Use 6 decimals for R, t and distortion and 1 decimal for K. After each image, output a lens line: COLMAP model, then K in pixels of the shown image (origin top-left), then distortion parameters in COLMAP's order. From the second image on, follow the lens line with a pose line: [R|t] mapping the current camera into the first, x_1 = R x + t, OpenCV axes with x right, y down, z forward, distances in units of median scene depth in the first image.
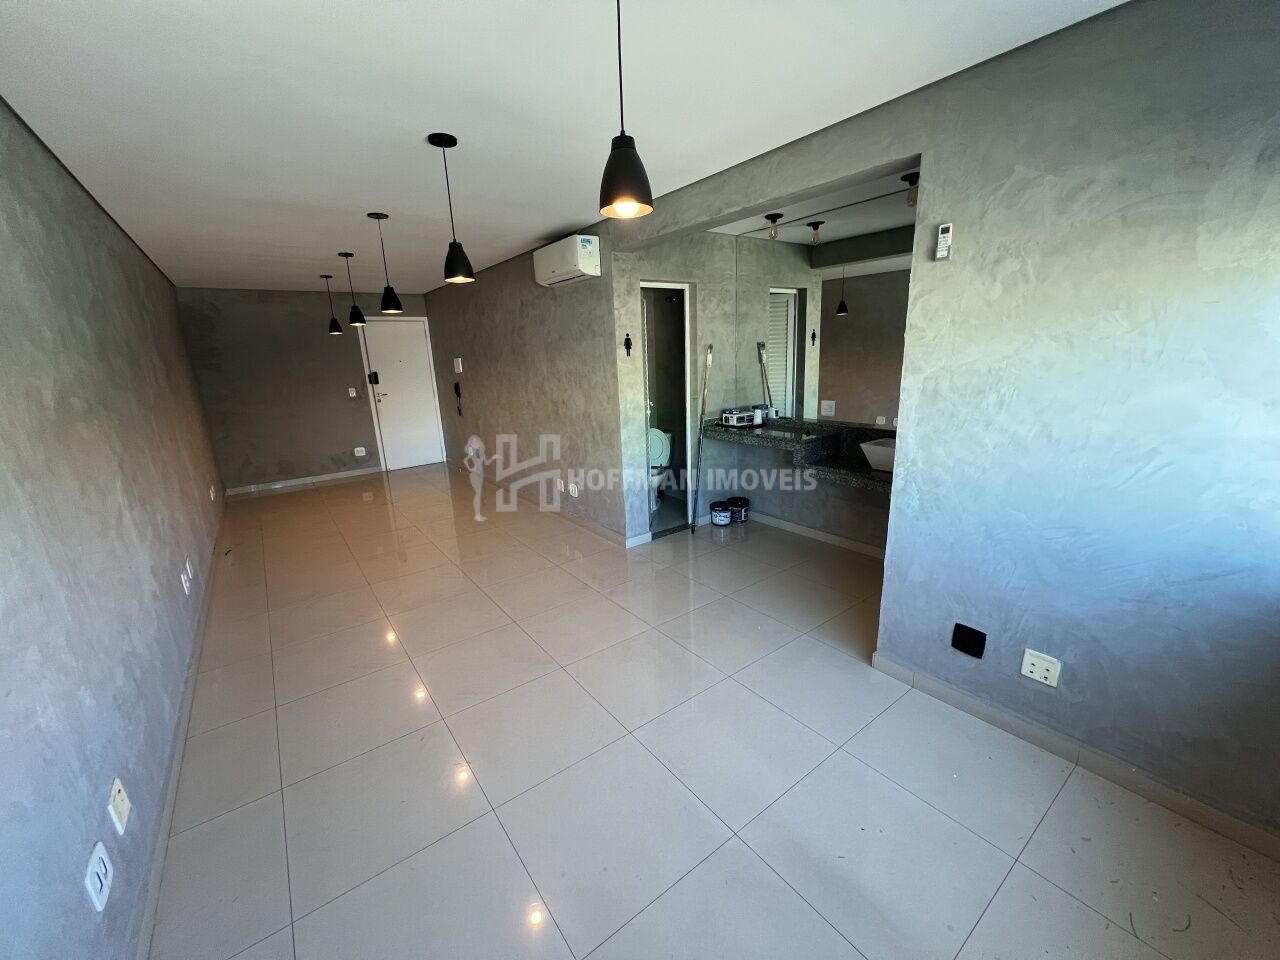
lens RADIAL K [[510.4, 0, 640.9], [0, 510.4, 480.2], [0, 0, 1]] dist [0.002123, -0.000107]
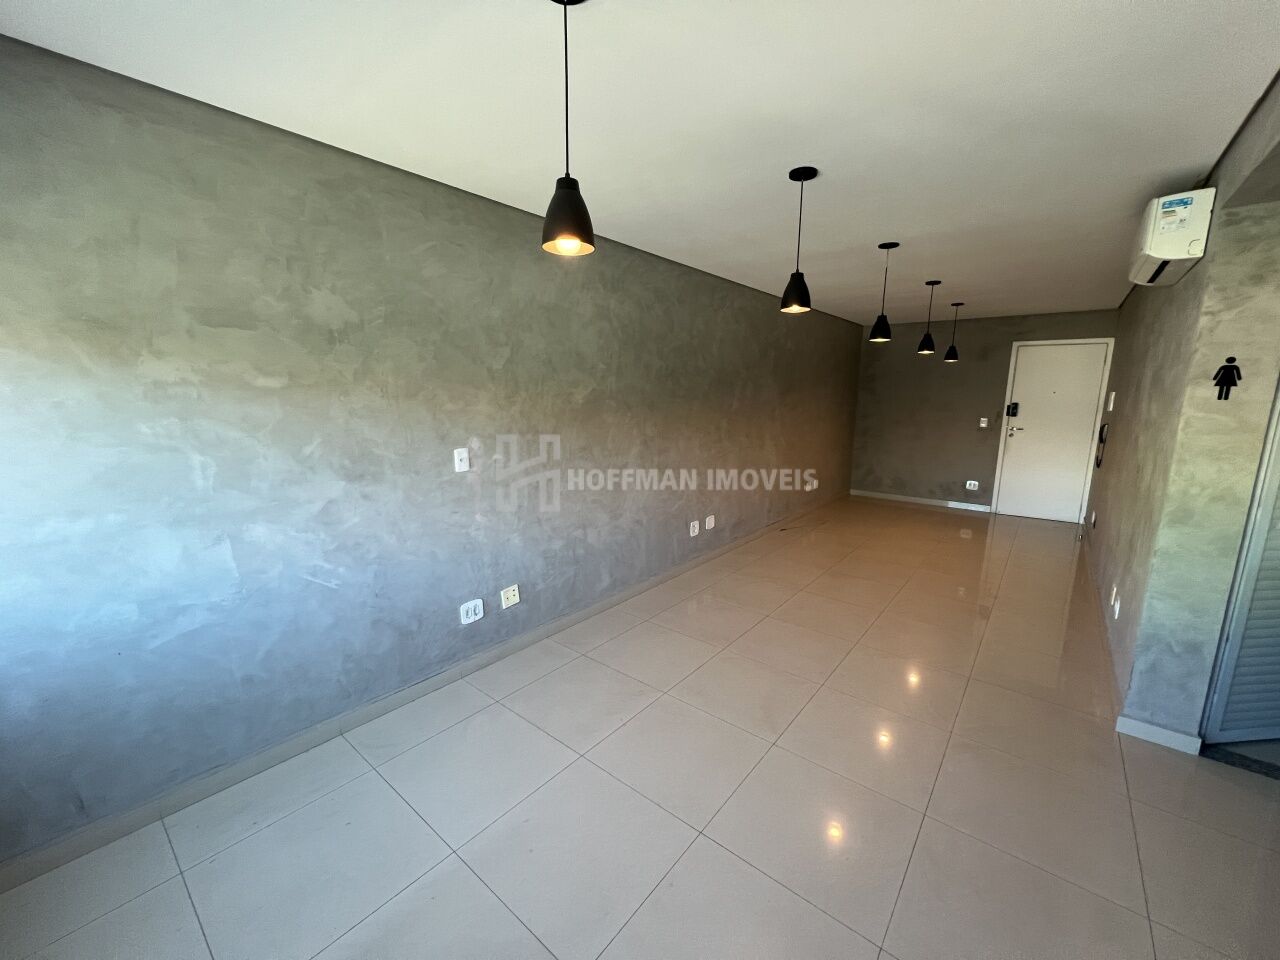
lens RADIAL K [[510.4, 0, 641.2], [0, 510.4, 480.9], [0, 0, 1]] dist [0.002123, -0.000107]
pose [[0.246458, 0.211588, -0.945774, 0.322199], [-0.256298, 0.955363, 0.146945, -0.080392], [0.934649, 0.206185, 0.289687, 0.280167]]
